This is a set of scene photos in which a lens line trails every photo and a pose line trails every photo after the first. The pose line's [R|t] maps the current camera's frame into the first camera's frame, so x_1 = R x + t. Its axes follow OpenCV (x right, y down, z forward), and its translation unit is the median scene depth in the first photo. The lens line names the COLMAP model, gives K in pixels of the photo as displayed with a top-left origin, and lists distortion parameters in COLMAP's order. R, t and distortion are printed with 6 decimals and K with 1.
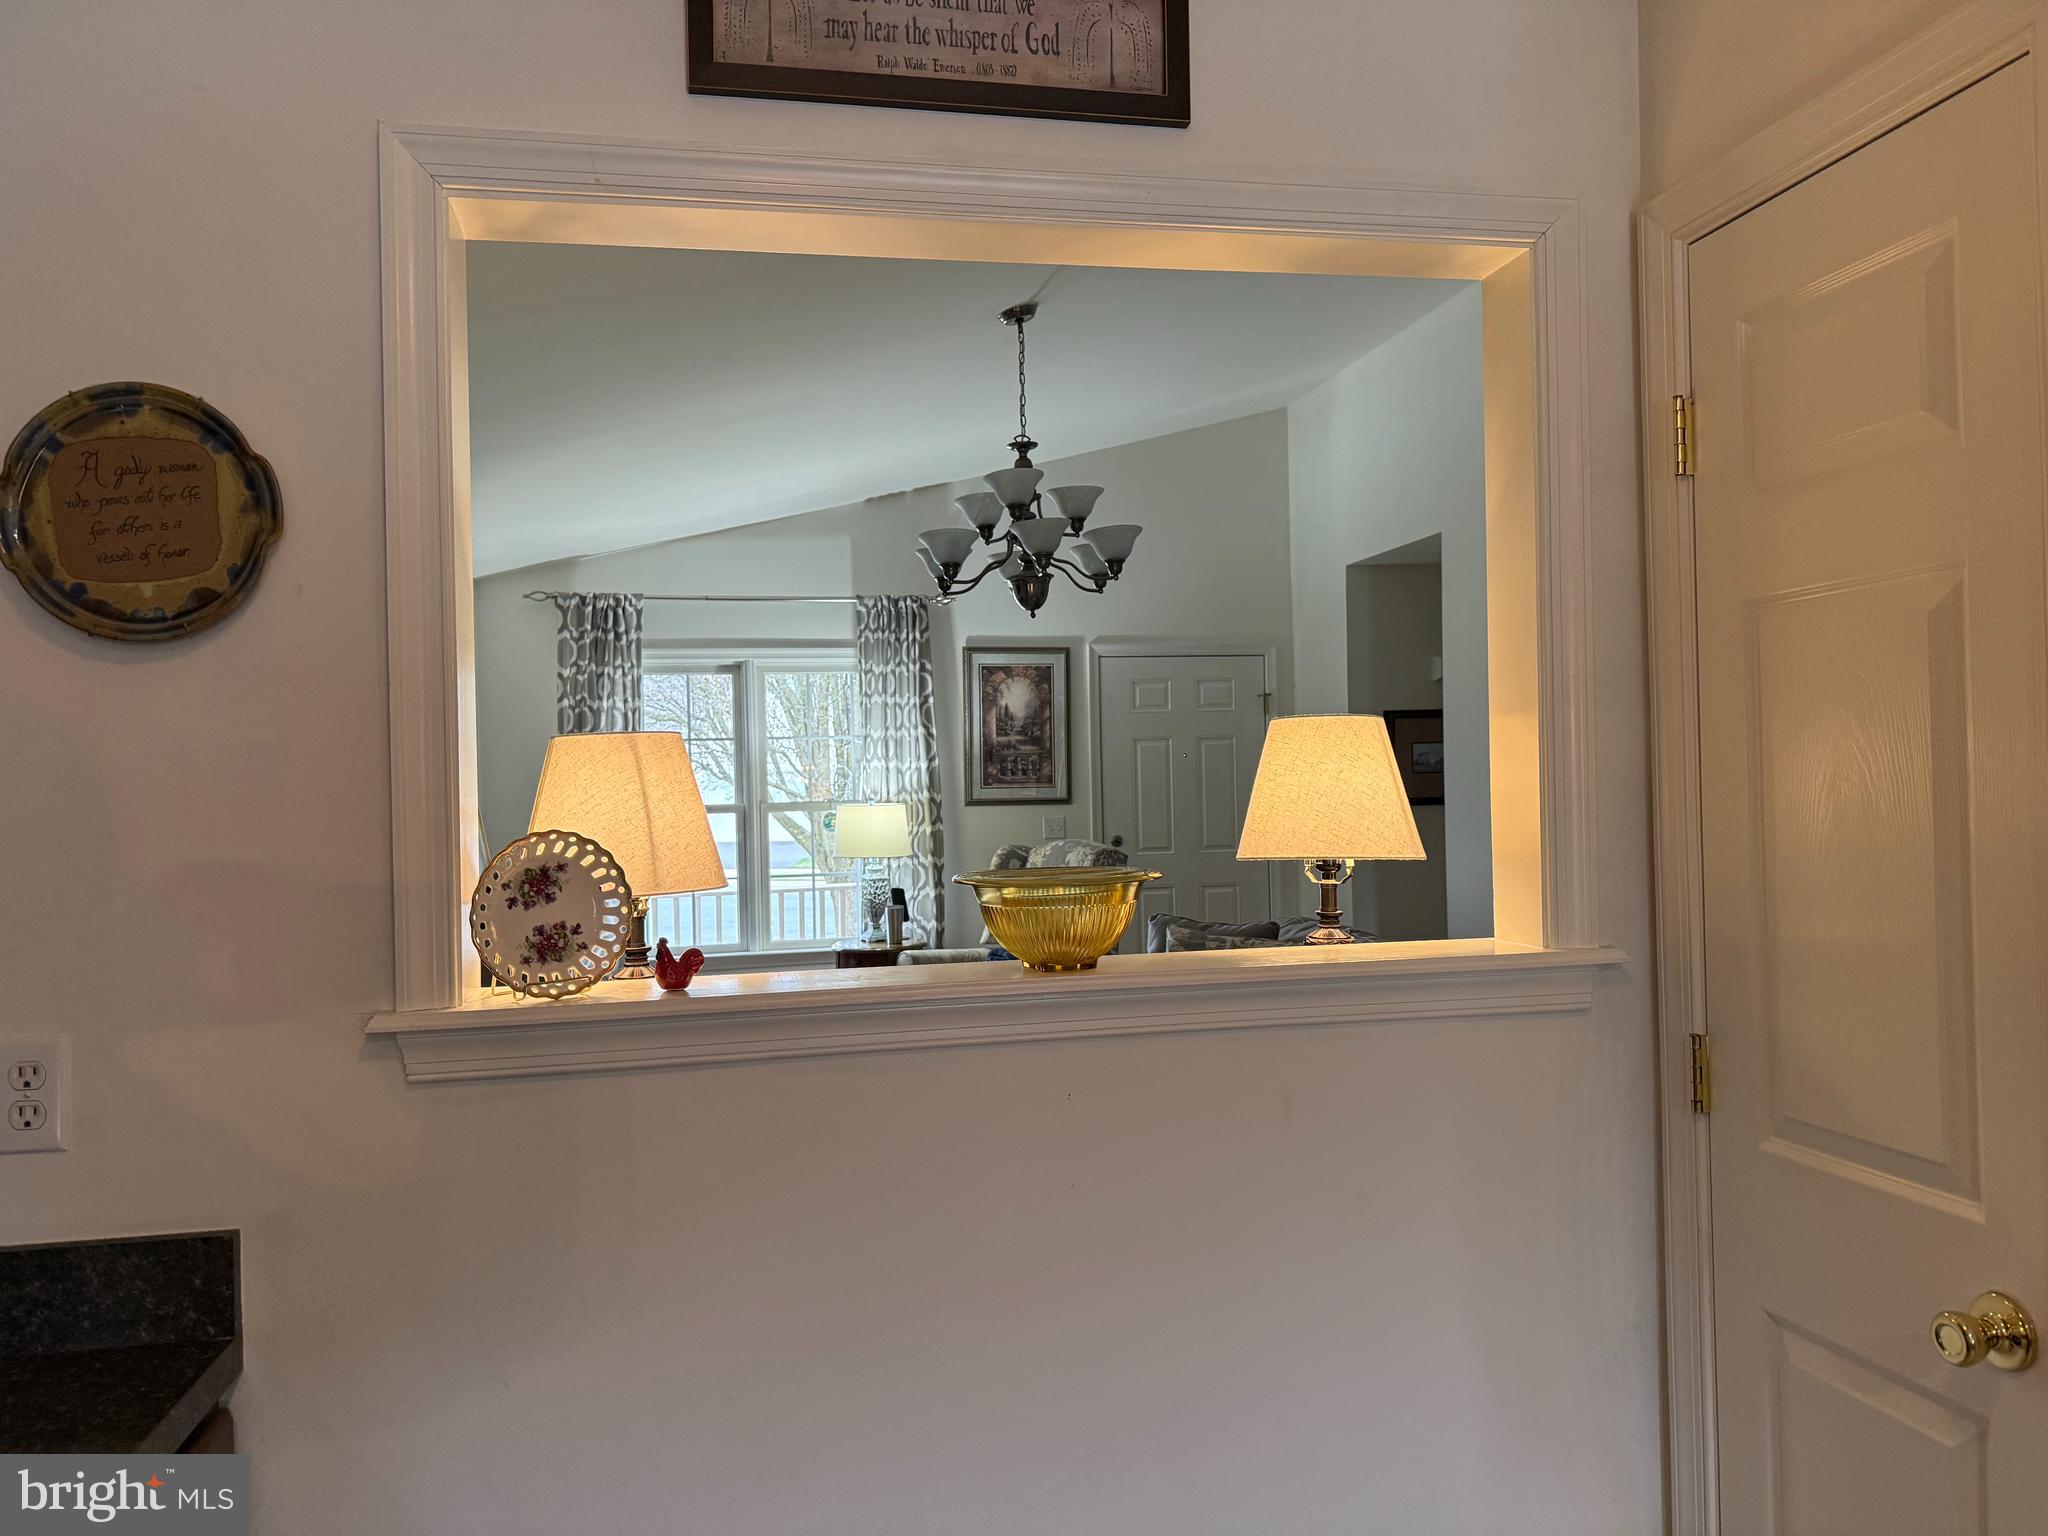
lens RADIAL K [[1420.8, 0, 1024.0], [0, 1420.8, 768.0], [0, 0, 1]] dist [0.260153, -0.345133]
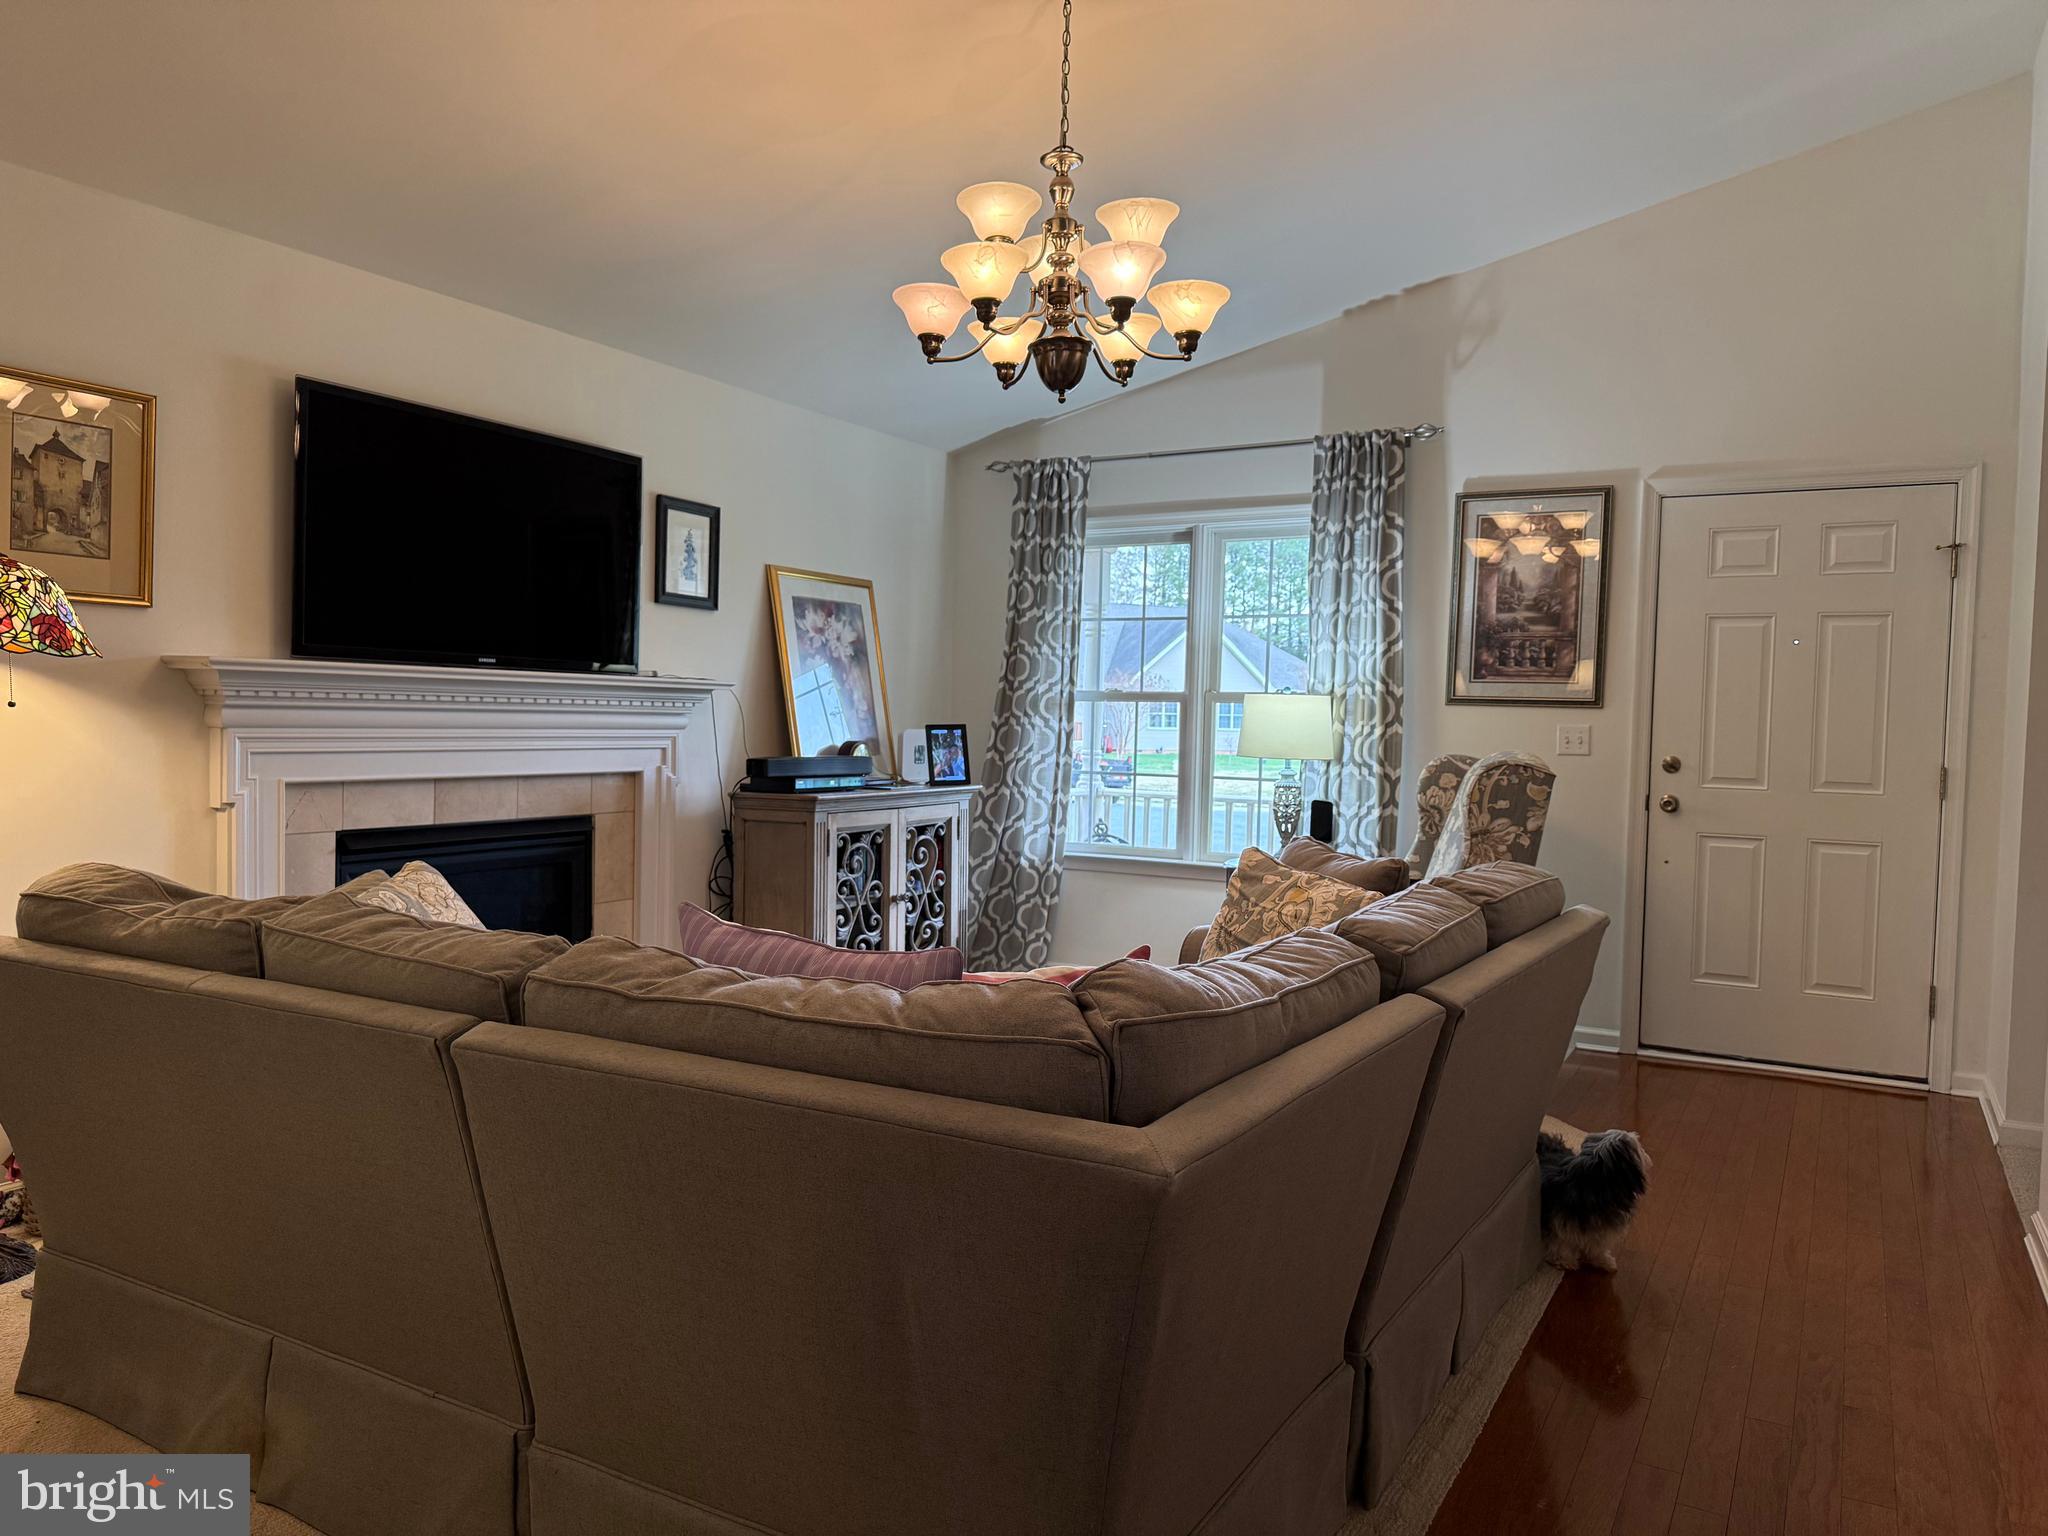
lens RADIAL K [[1439.4, 0, 1020.8], [0, 1439.4, 771.2], [0, 0, 1]] dist [0.163383, -0.220032]
pose [[0.766759, 0.066663, -0.638464, 0.293466], [-0.034653, 0.997441, 0.062528, 0.021892], [0.640999, -0.025819, 0.767107, 0.259411]]
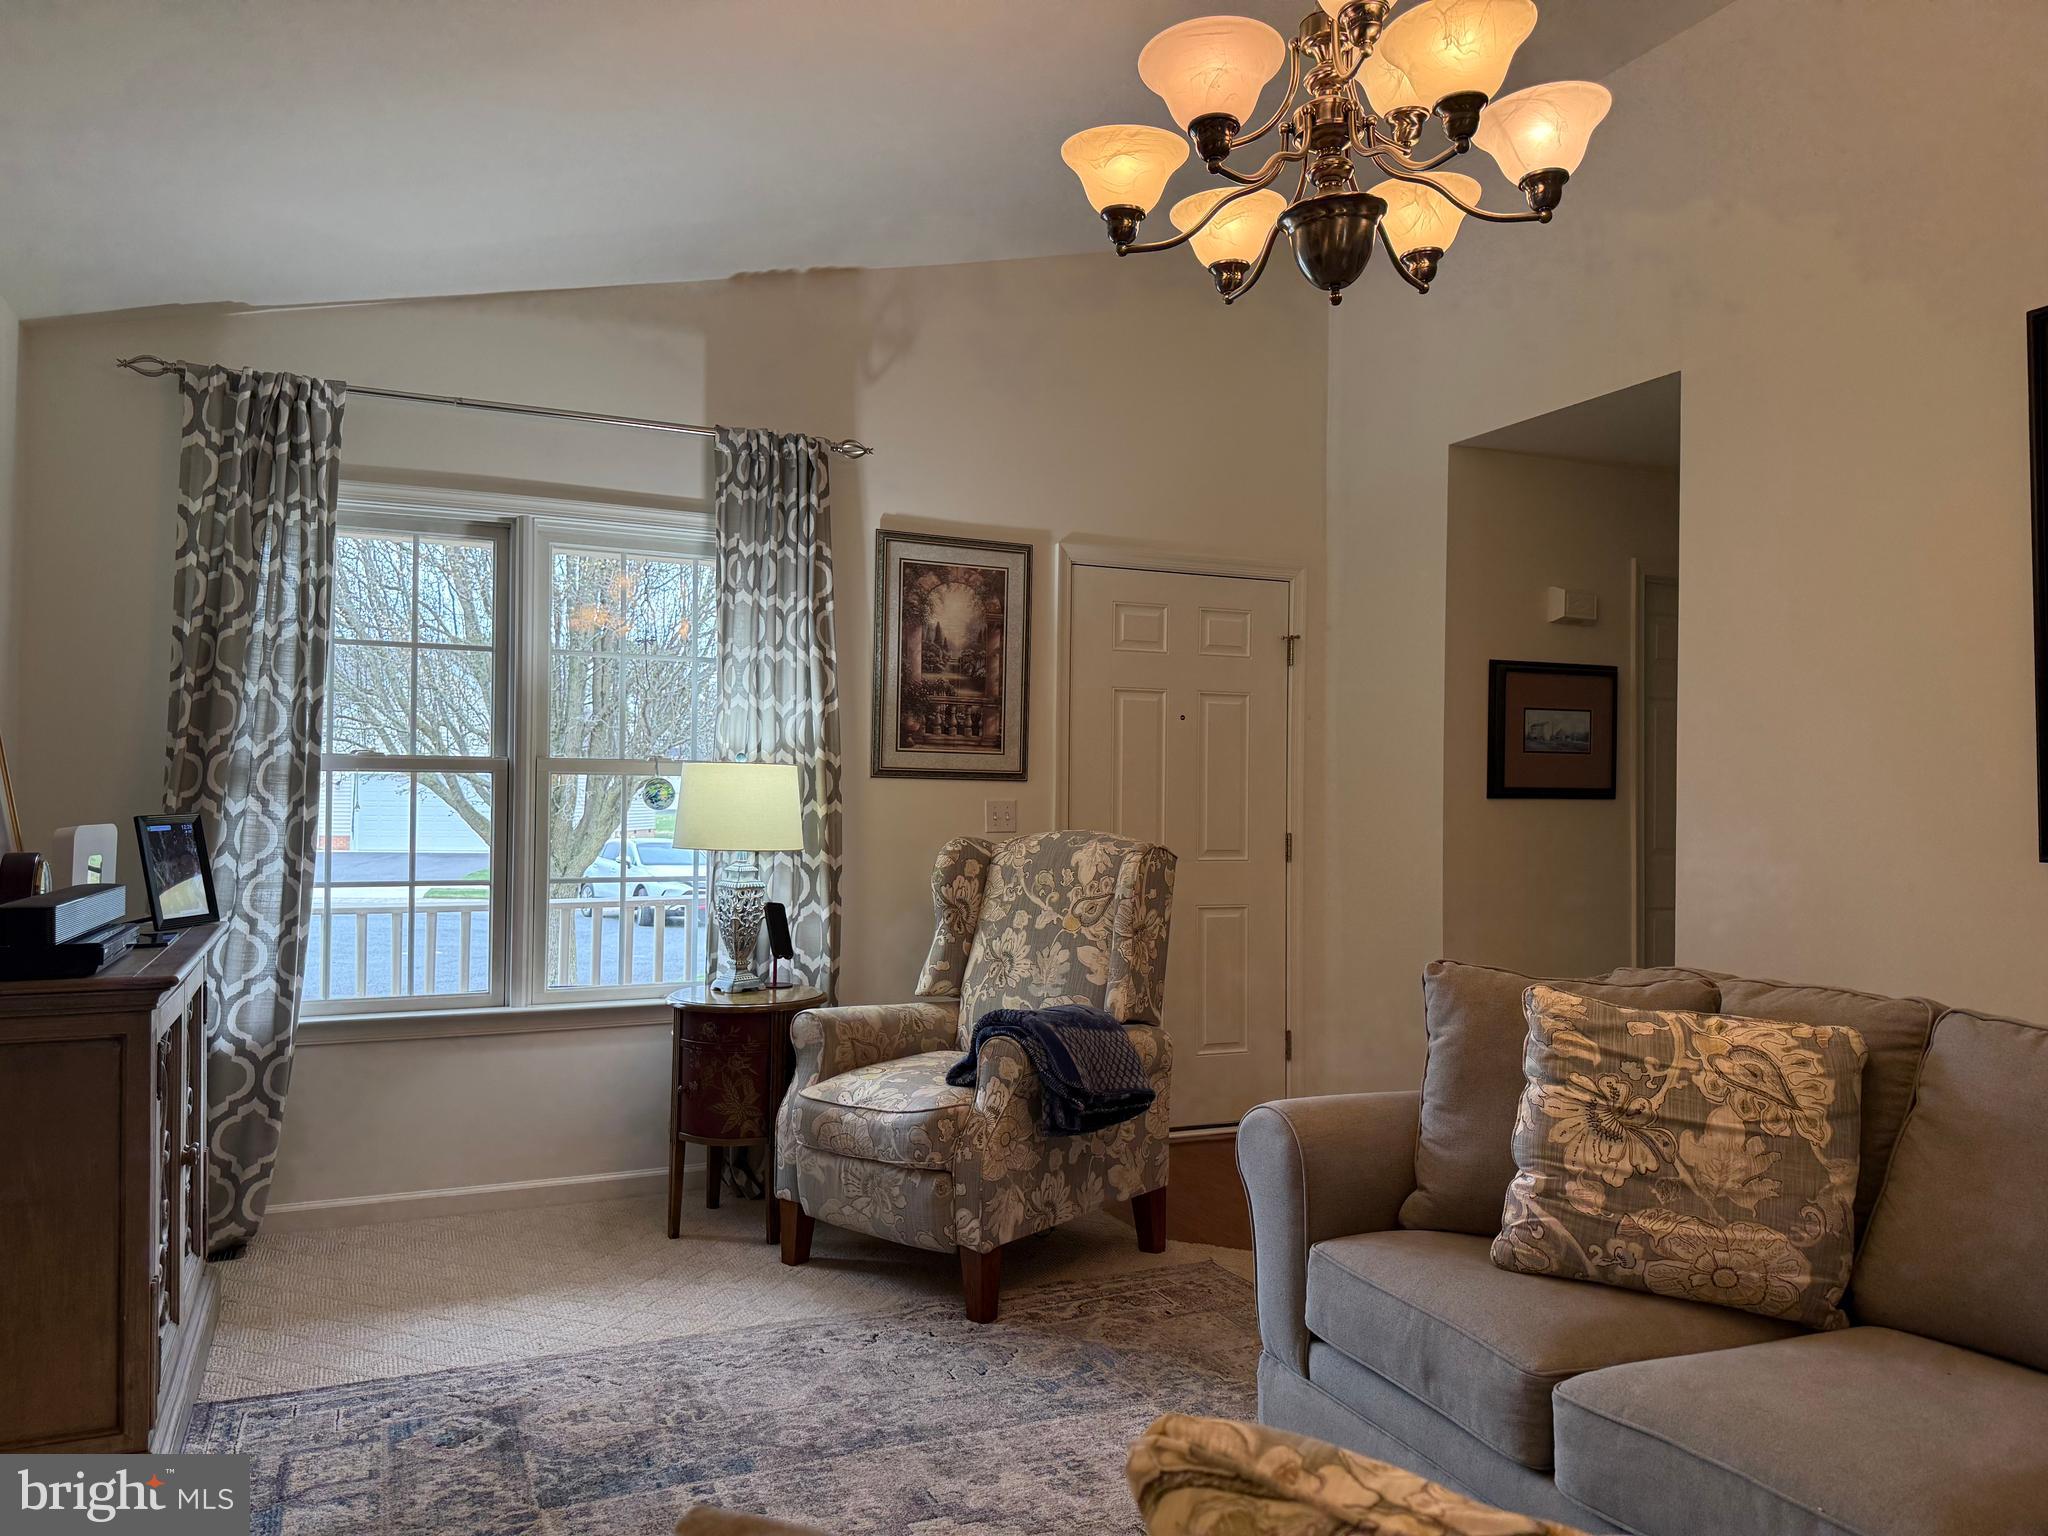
lens RADIAL K [[1439.4, 0, 1020.8], [0, 1439.4, 771.2], [0, 0, 1]] dist [0.163383, -0.220032]
pose [[0.974998, 0.039009, 0.218763, -0.121246], [-0.035893, 0.999190, -0.018199, 0.034355], [-0.219296, 0.009892, 0.975608, 0.360500]]
